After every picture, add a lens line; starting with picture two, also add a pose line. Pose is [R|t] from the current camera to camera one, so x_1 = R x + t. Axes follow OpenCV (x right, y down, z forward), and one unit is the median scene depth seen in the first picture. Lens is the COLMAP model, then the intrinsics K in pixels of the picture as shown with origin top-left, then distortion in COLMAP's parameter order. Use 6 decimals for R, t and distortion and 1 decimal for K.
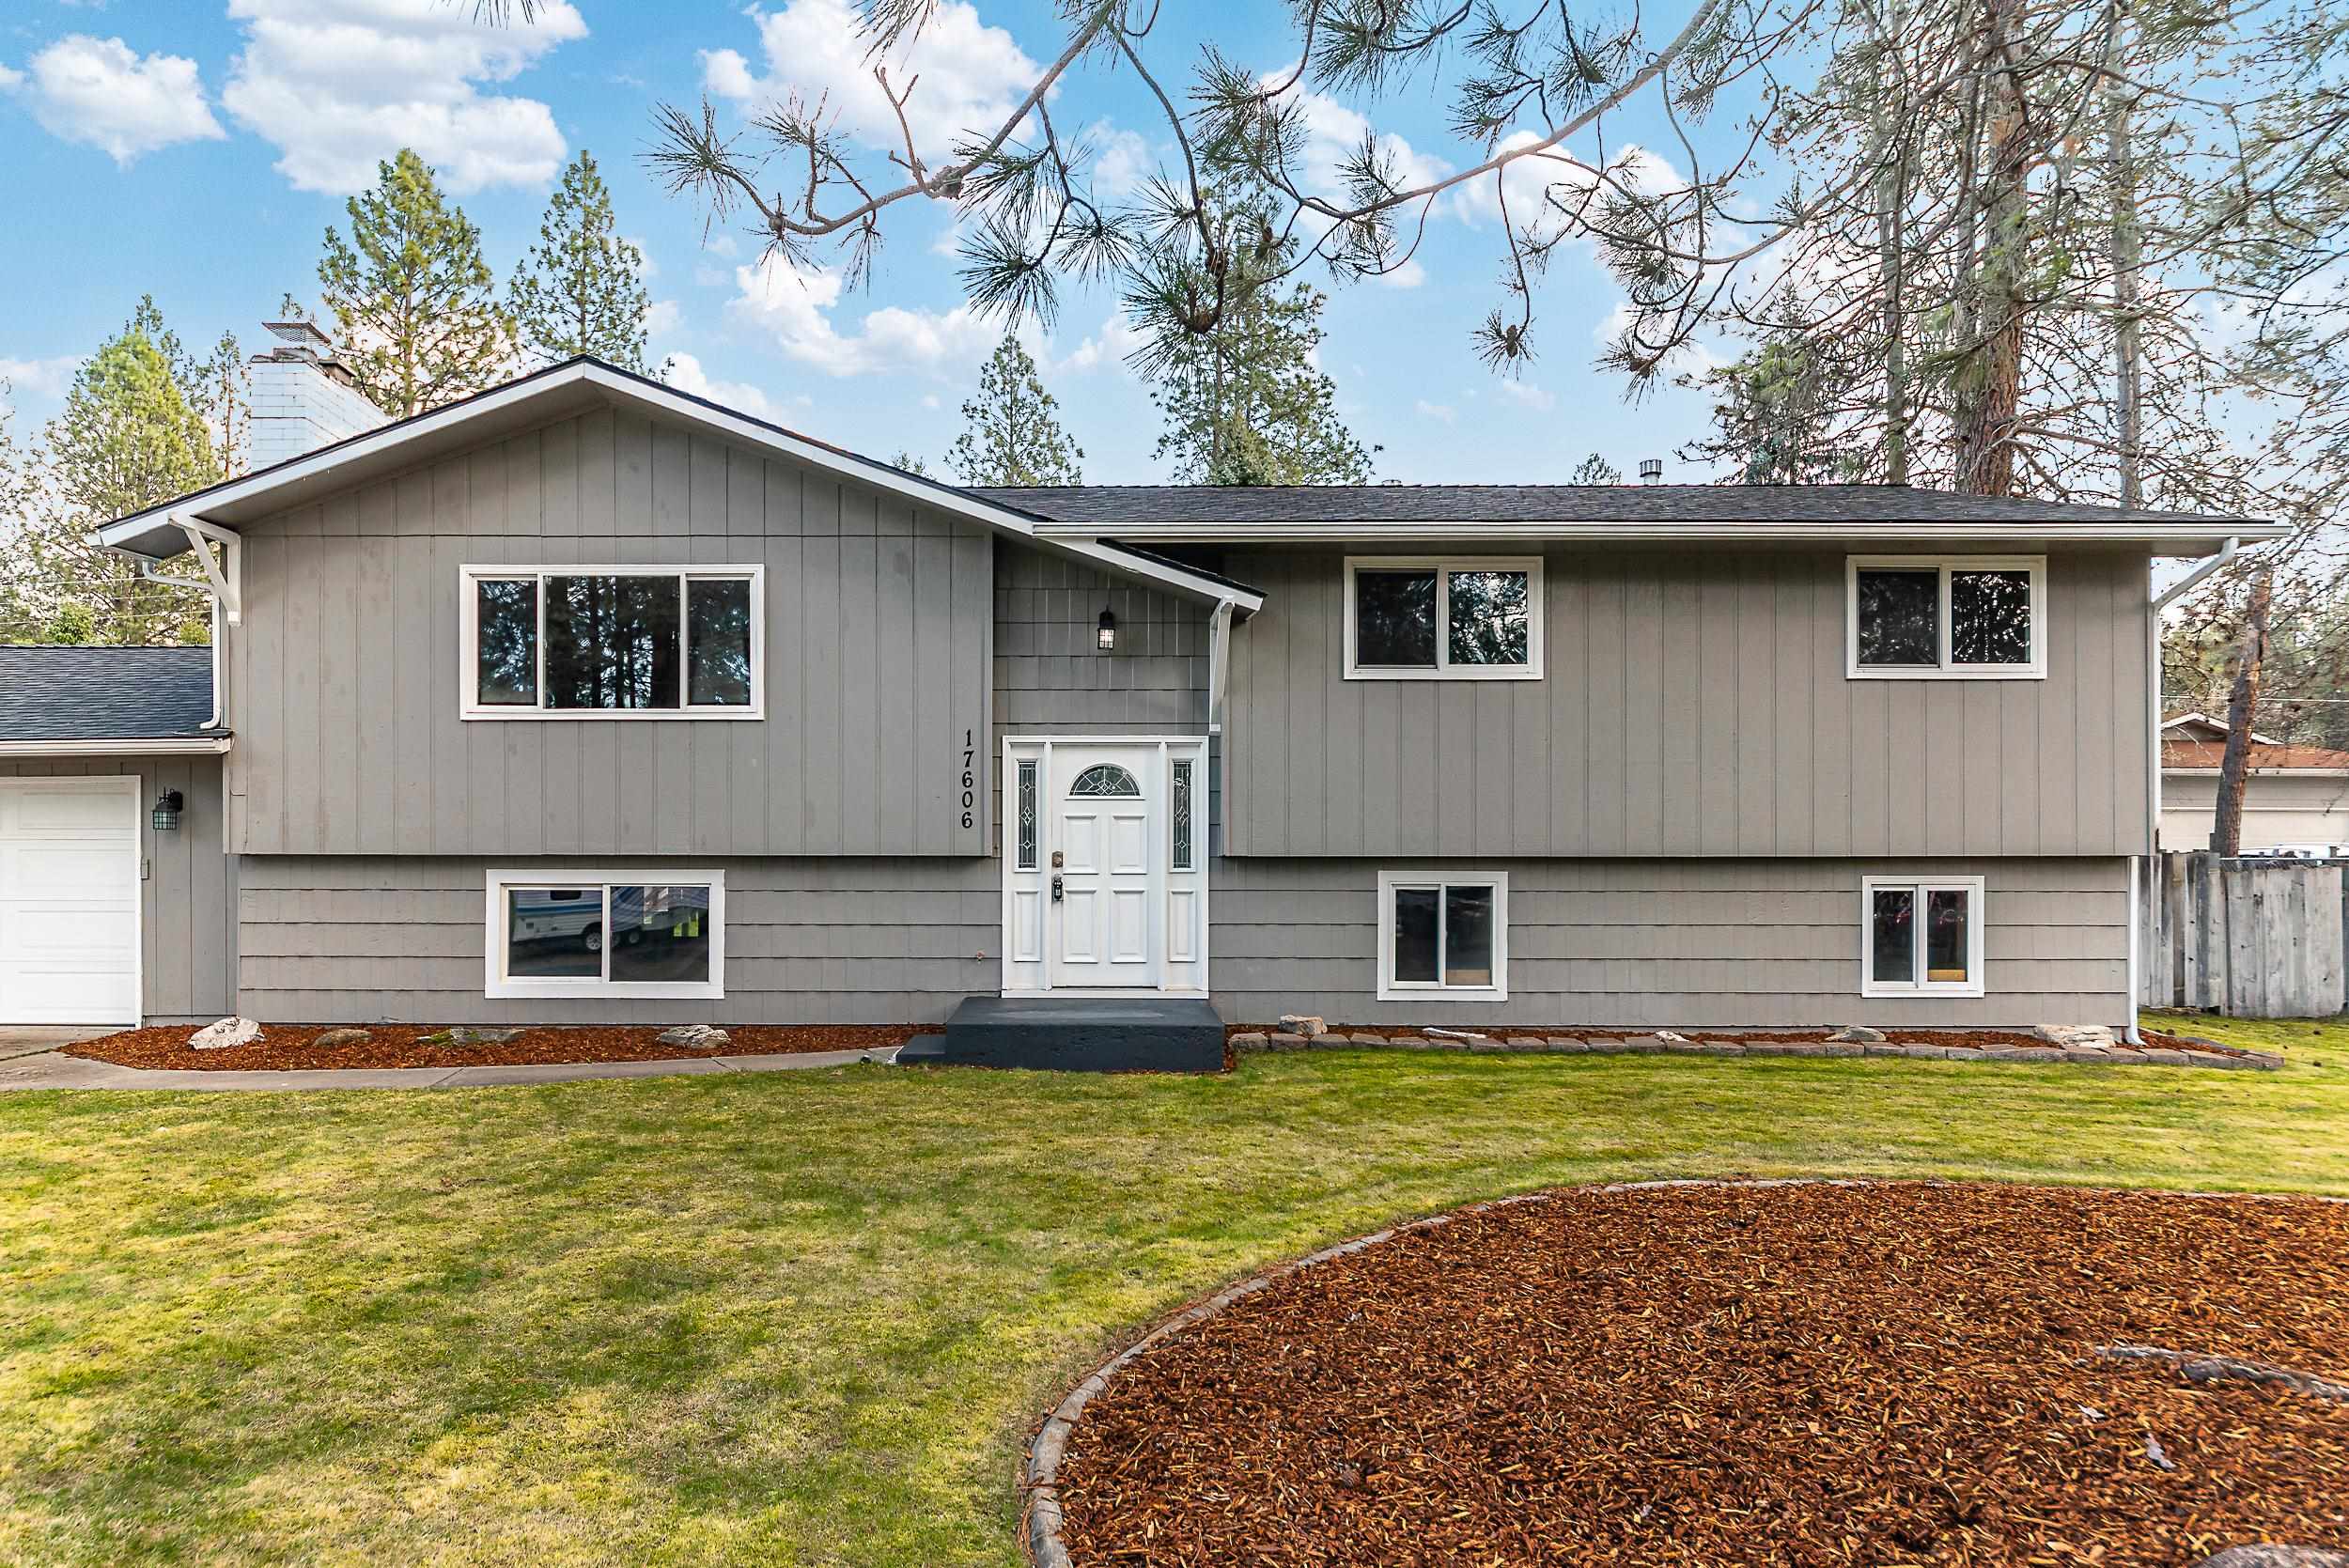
lens RADIAL K [[1407.0, 0, 1037.2], [0, 1407.0, 865.0], [0, 0, 1]] dist [-0.001705, -0.002822]
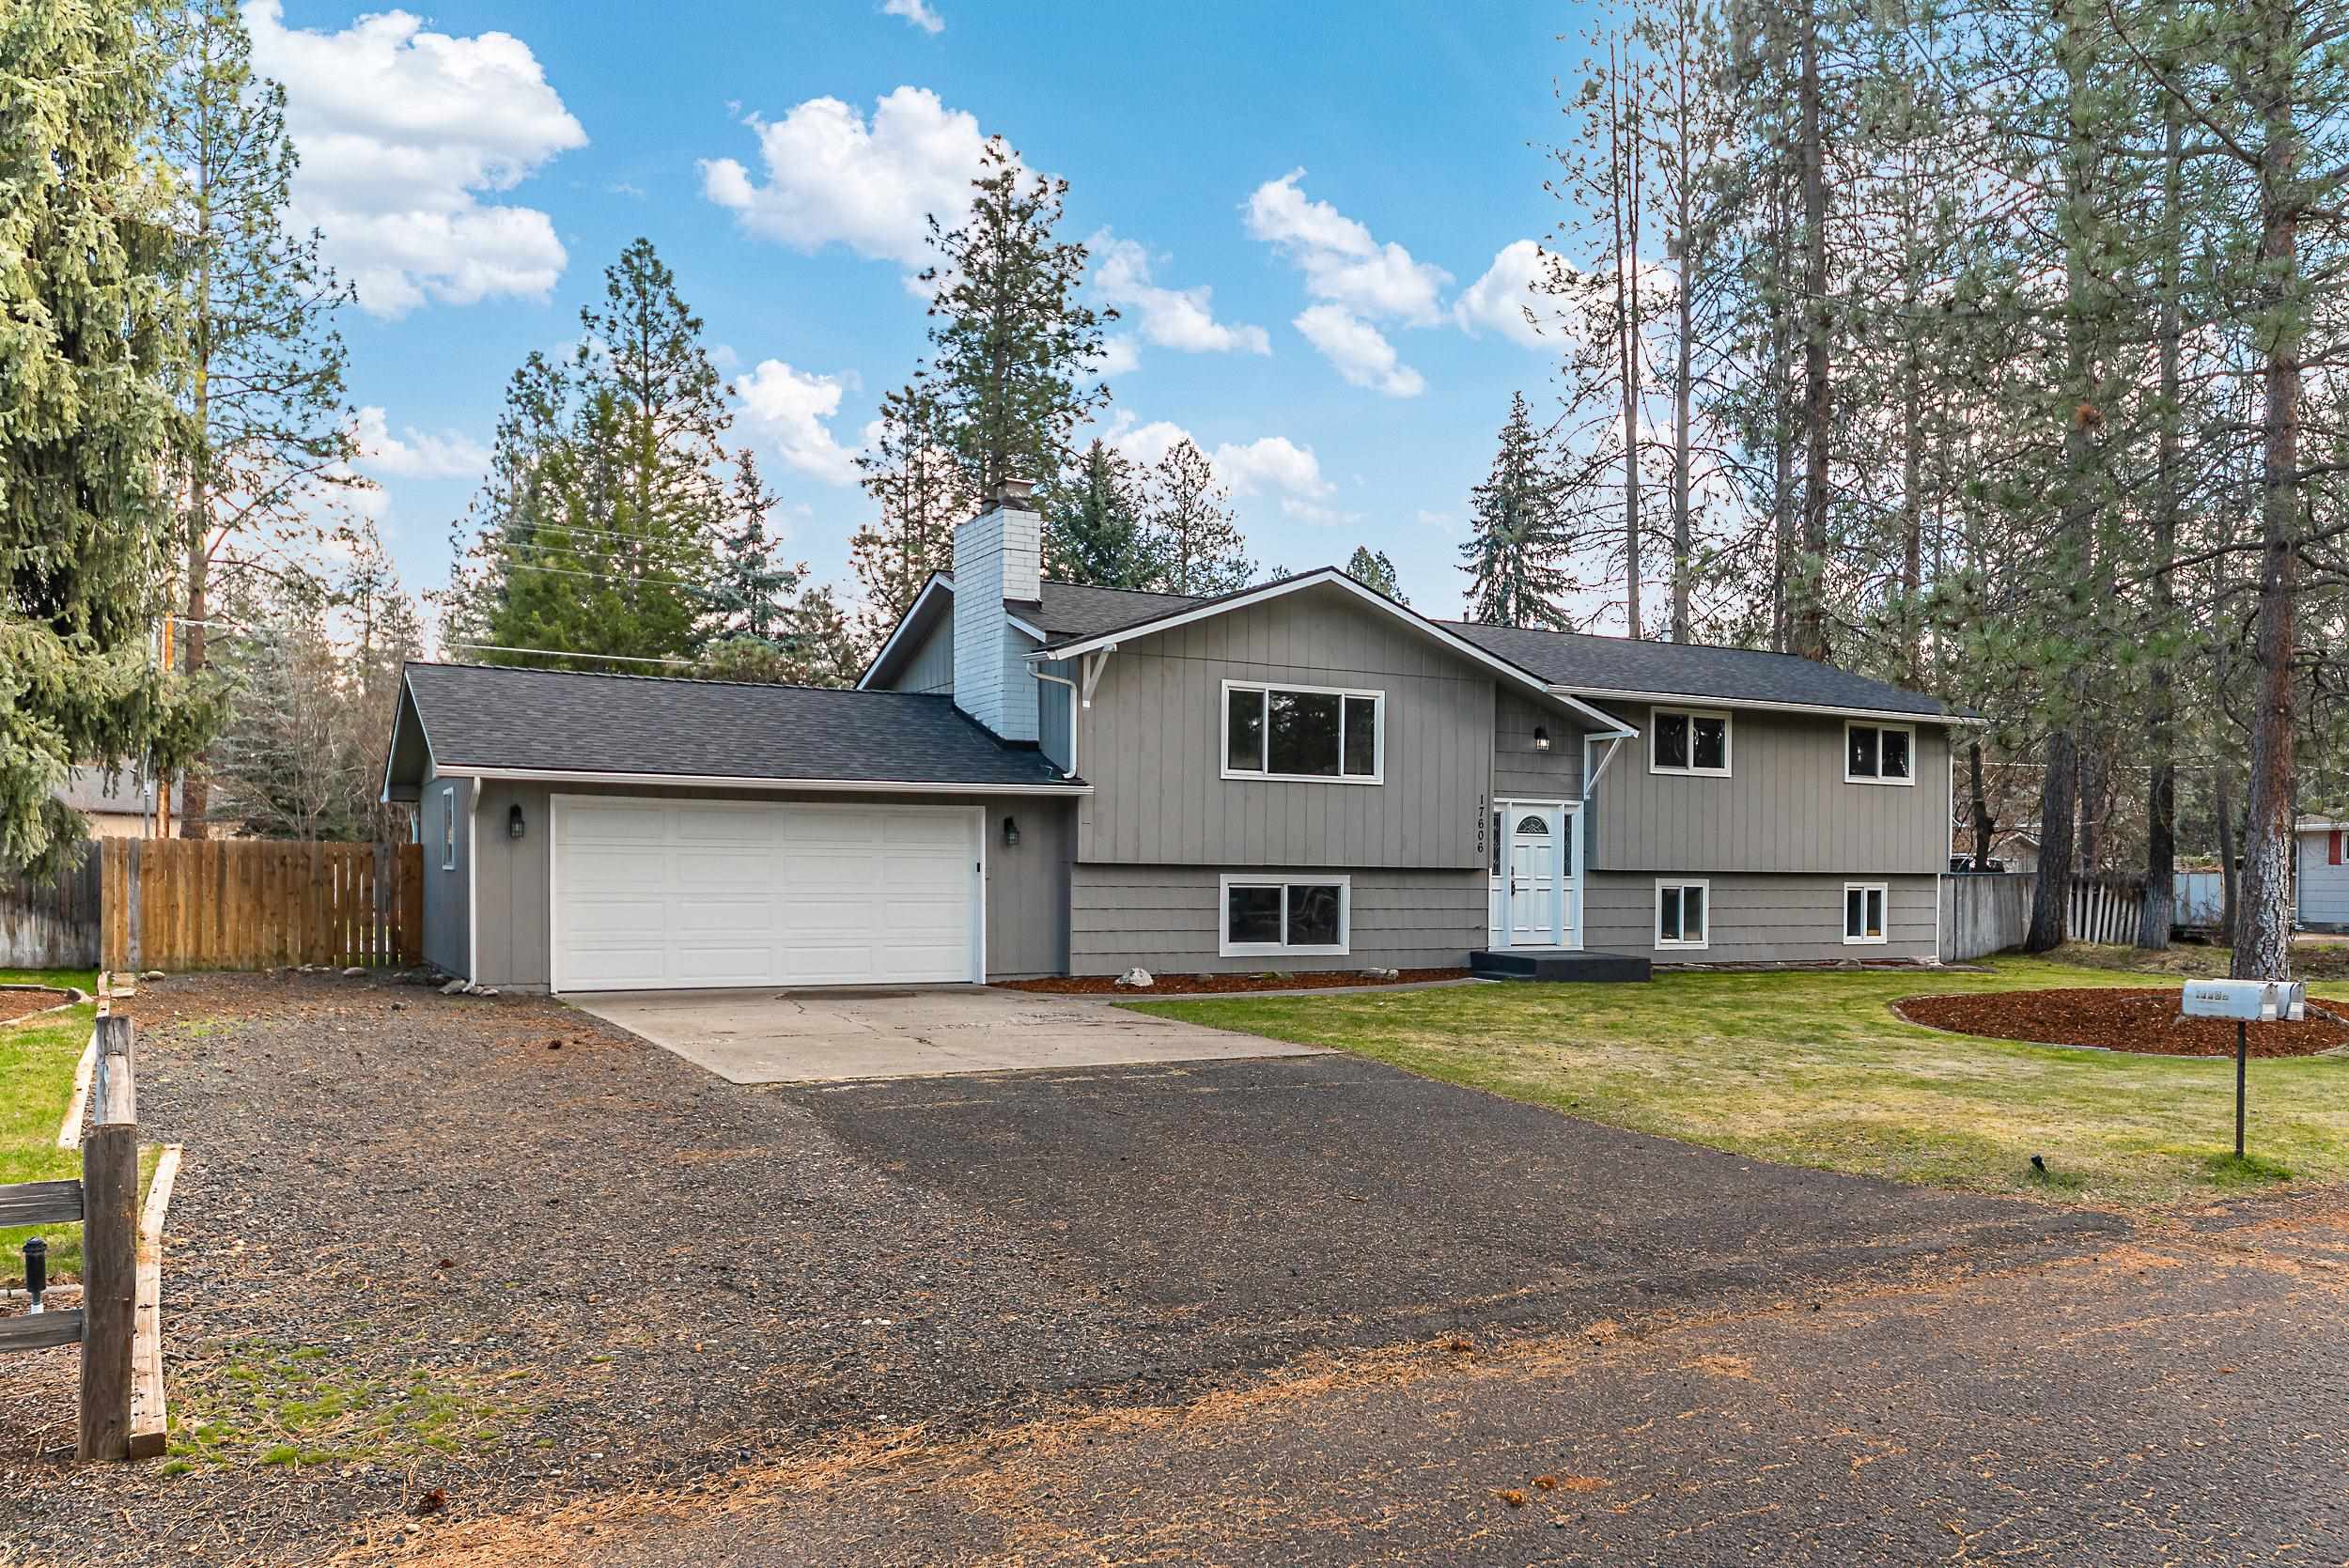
lens RADIAL K [[1764.8, 0, 1239.1], [0, 1764.8, 867.3], [0, 0, 1]] dist [0.000243, 0.000922]
pose [[0.867981, 0.008935, 0.496516, -1.350925], [-0.012150, 0.999921, 0.003246, -0.010941], [-0.496448, -0.008851, 0.868021, -0.707141]]
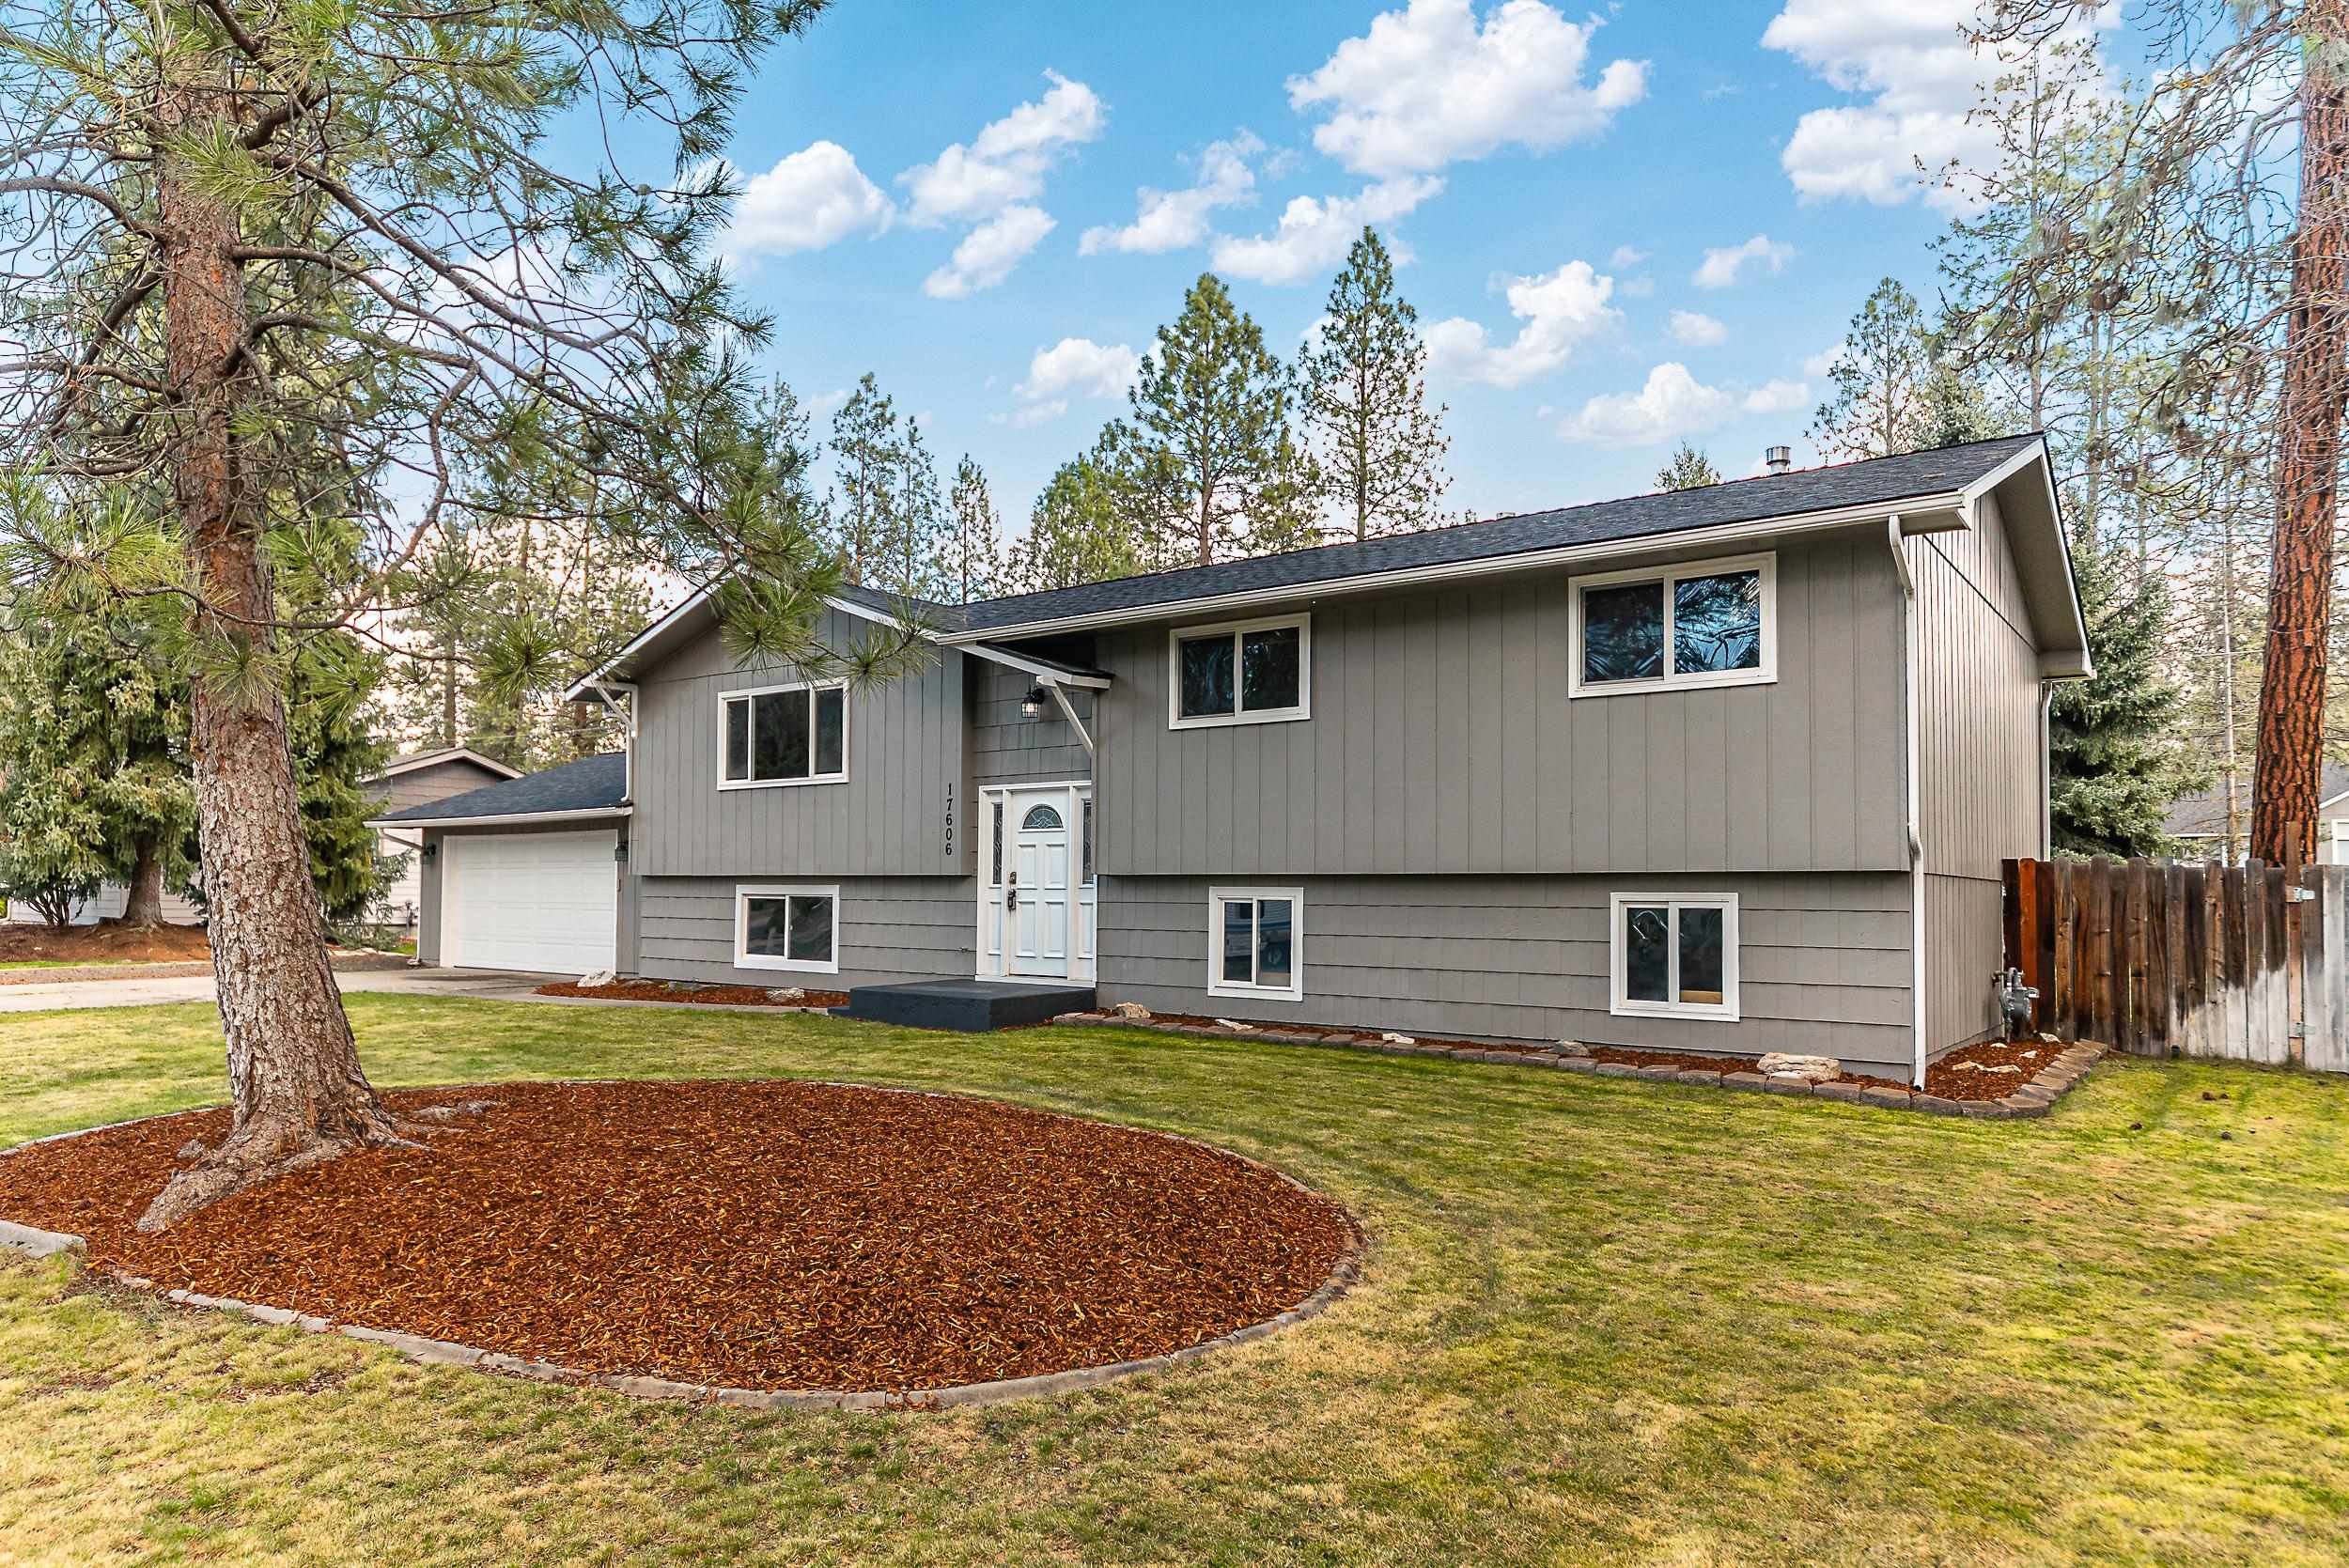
lens RADIAL K [[1488.5, 0, 1071.3], [0, 1488.5, 852.1], [0, 0, 1]] dist [-0.007382, -0.001510]
pose [[0.782502, -0.012430, -0.622524, 0.935543], [-0.006807, 0.999570, -0.028514, 0.011479], [0.622610, 0.026550, 0.782081, -0.061350]]
